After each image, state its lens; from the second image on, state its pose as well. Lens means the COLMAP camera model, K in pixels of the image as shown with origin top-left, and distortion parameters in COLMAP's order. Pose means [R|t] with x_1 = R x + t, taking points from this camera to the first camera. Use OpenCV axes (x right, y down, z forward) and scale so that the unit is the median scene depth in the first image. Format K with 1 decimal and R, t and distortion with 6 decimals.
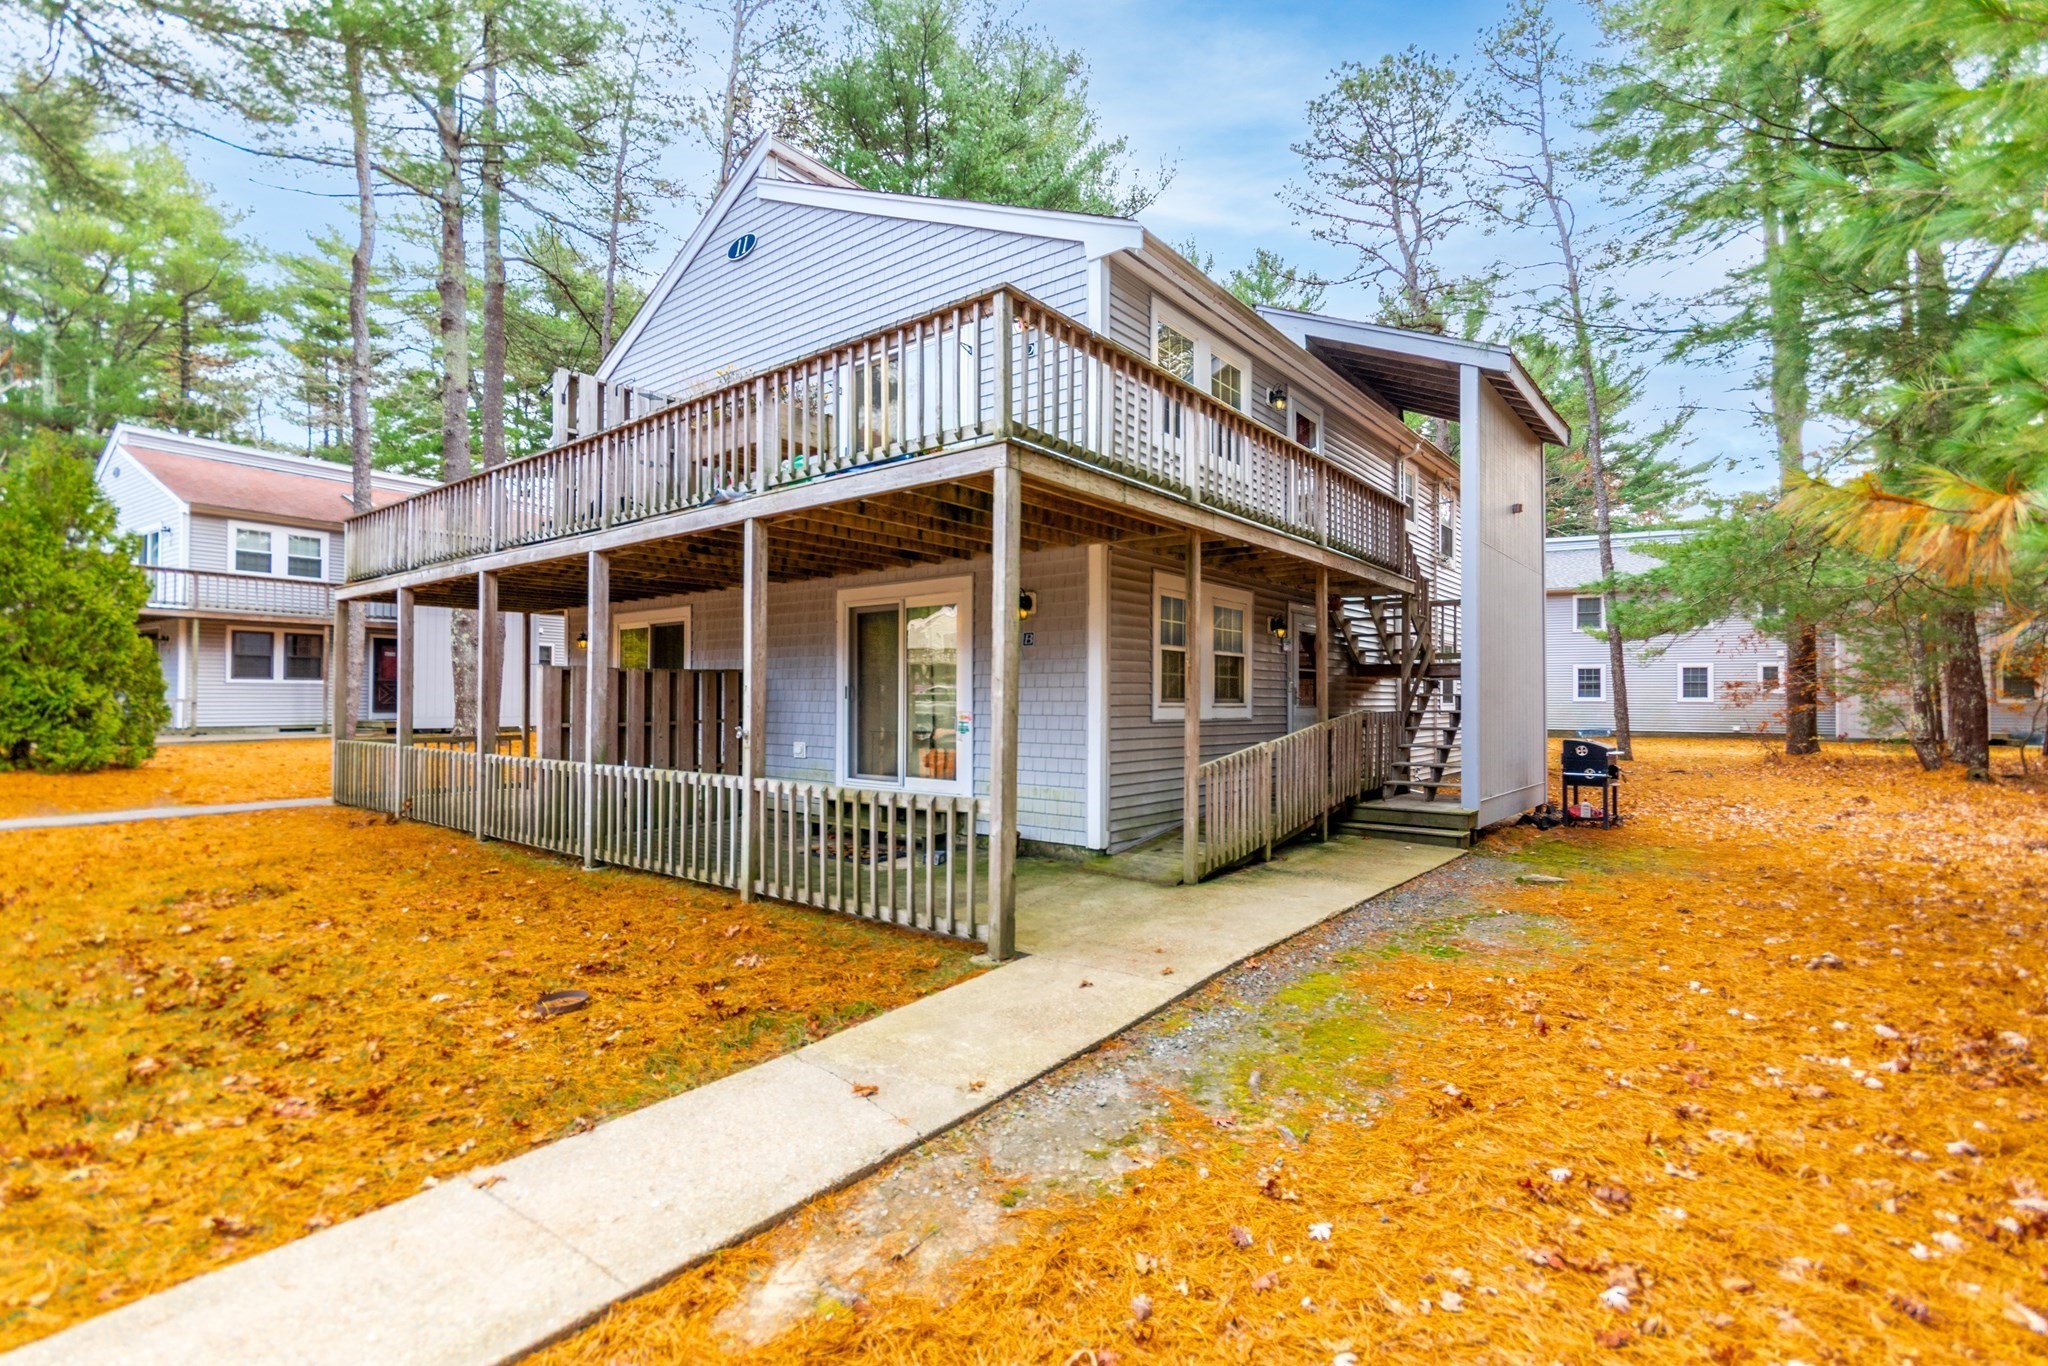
lens RADIAL K [[940.4, 0, 1024.0], [0, 940.4, 683.0], [0, 0, 1]] dist [0.000814, 0.000308]
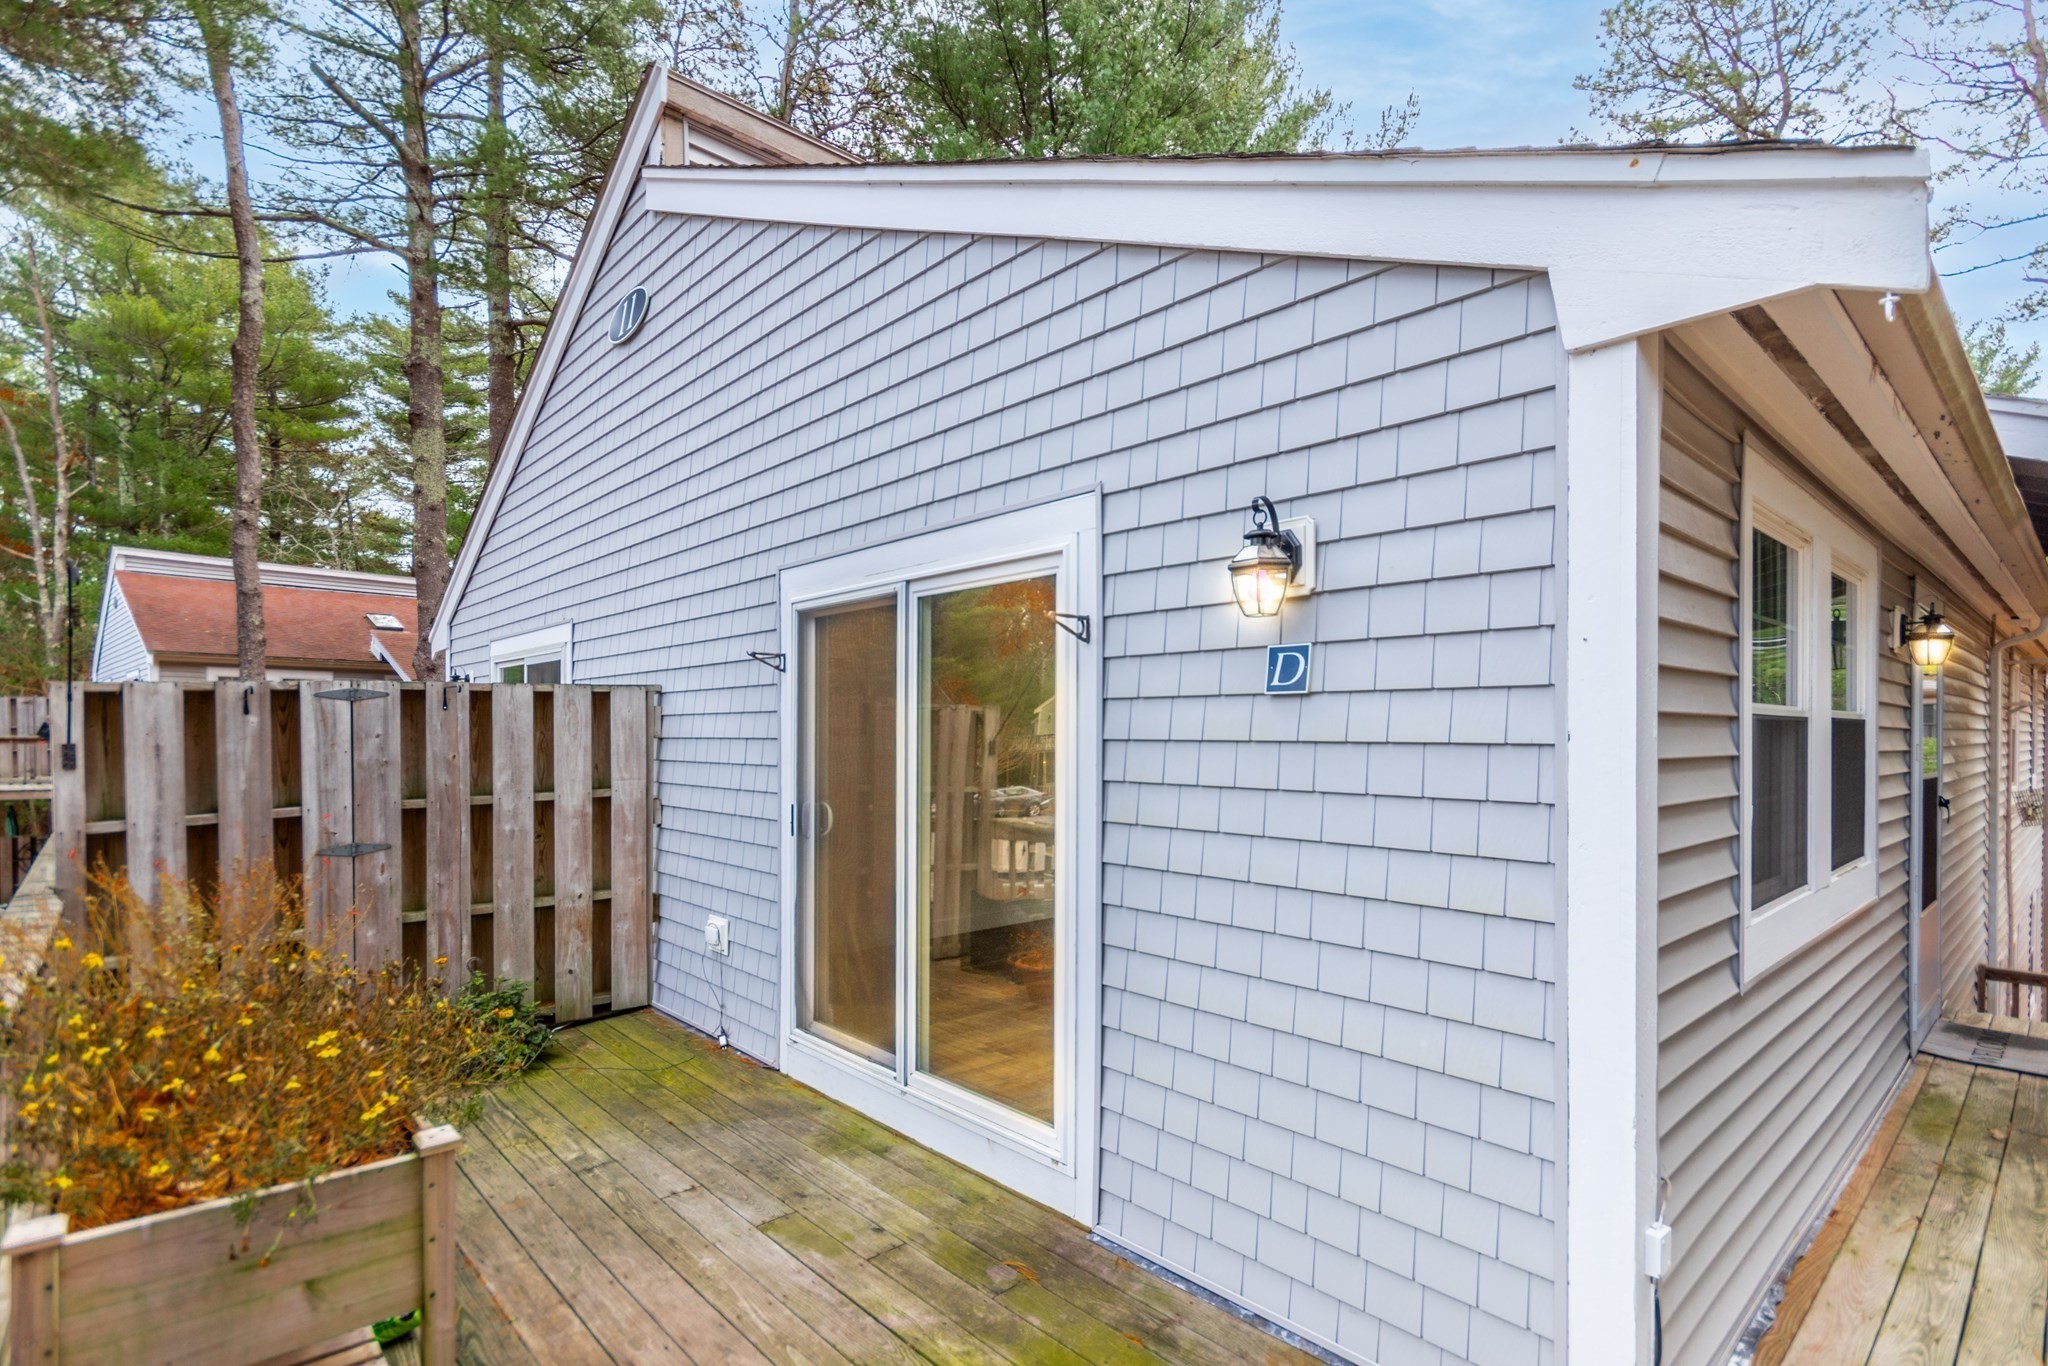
lens RADIAL K [[986.1, 0, 1017.0], [0, 986.1, 740.1], [0, 0, 1]] dist [0.001467, 0.000207]
pose [[0.987282, 0.001703, -0.158973, -0.010345], [0.001904, 0.999744, 0.022534, -0.131357], [0.158970, -0.022550, 0.987026, 0.269121]]
